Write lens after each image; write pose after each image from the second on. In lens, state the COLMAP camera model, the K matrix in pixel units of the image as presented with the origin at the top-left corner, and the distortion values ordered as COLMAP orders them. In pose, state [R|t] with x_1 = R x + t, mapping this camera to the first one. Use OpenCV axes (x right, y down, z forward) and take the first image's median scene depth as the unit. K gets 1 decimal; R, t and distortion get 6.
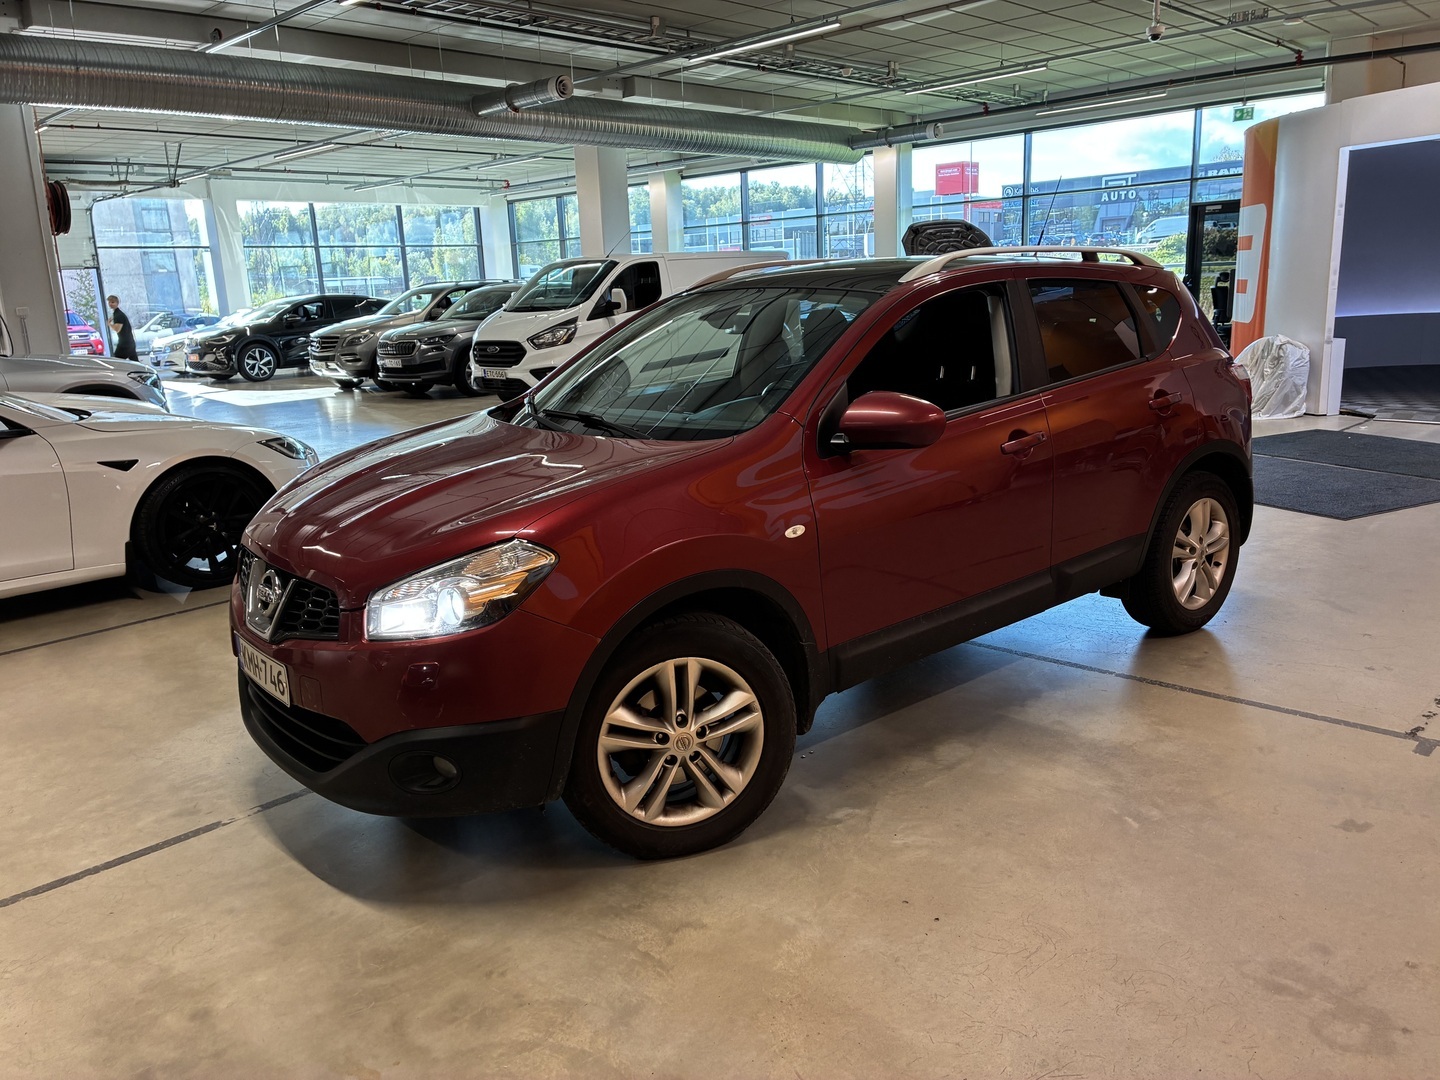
lens RADIAL K [[1094.0, 0, 718.0], [0, 1094.0, 538.8], [0, 0, 1]] dist [0.034768, -0.024168]
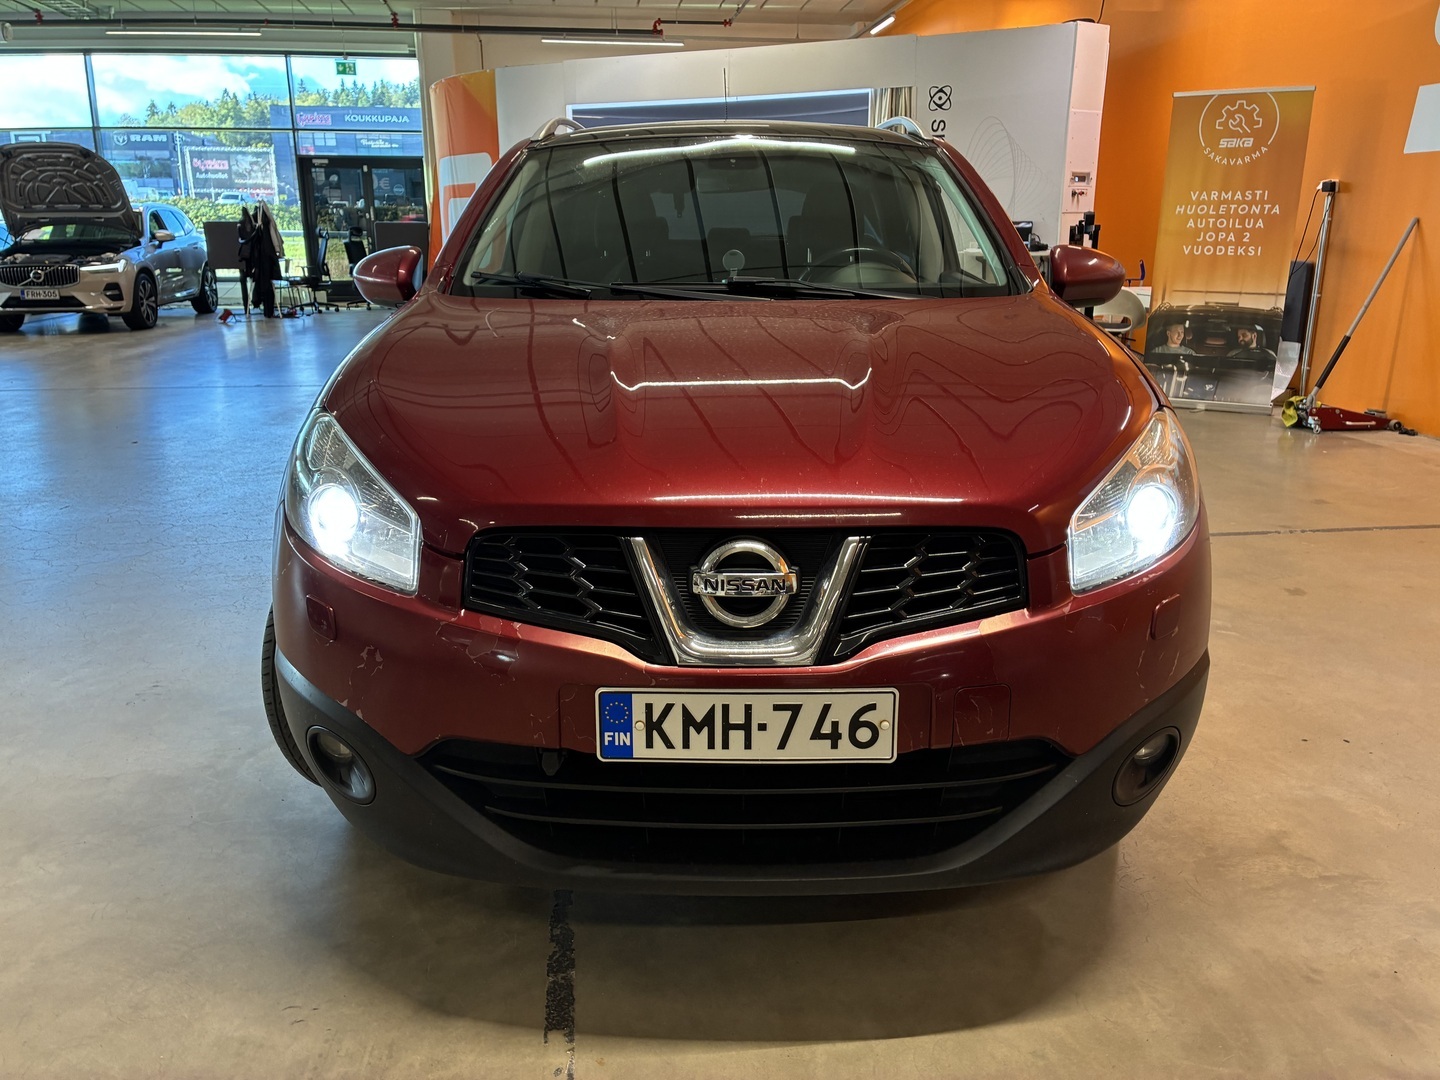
lens RADIAL K [[1094.0, 0, 718.8], [0, 1094.0, 539.0], [0, 0, 1]] dist [0.034768, -0.024168]
pose [[0.644905, -0.170256, 0.745057, -0.128034], [0.152994, 0.983897, 0.092406, -0.003230], [-0.748792, 0.054396, 0.660569, 0.105079]]
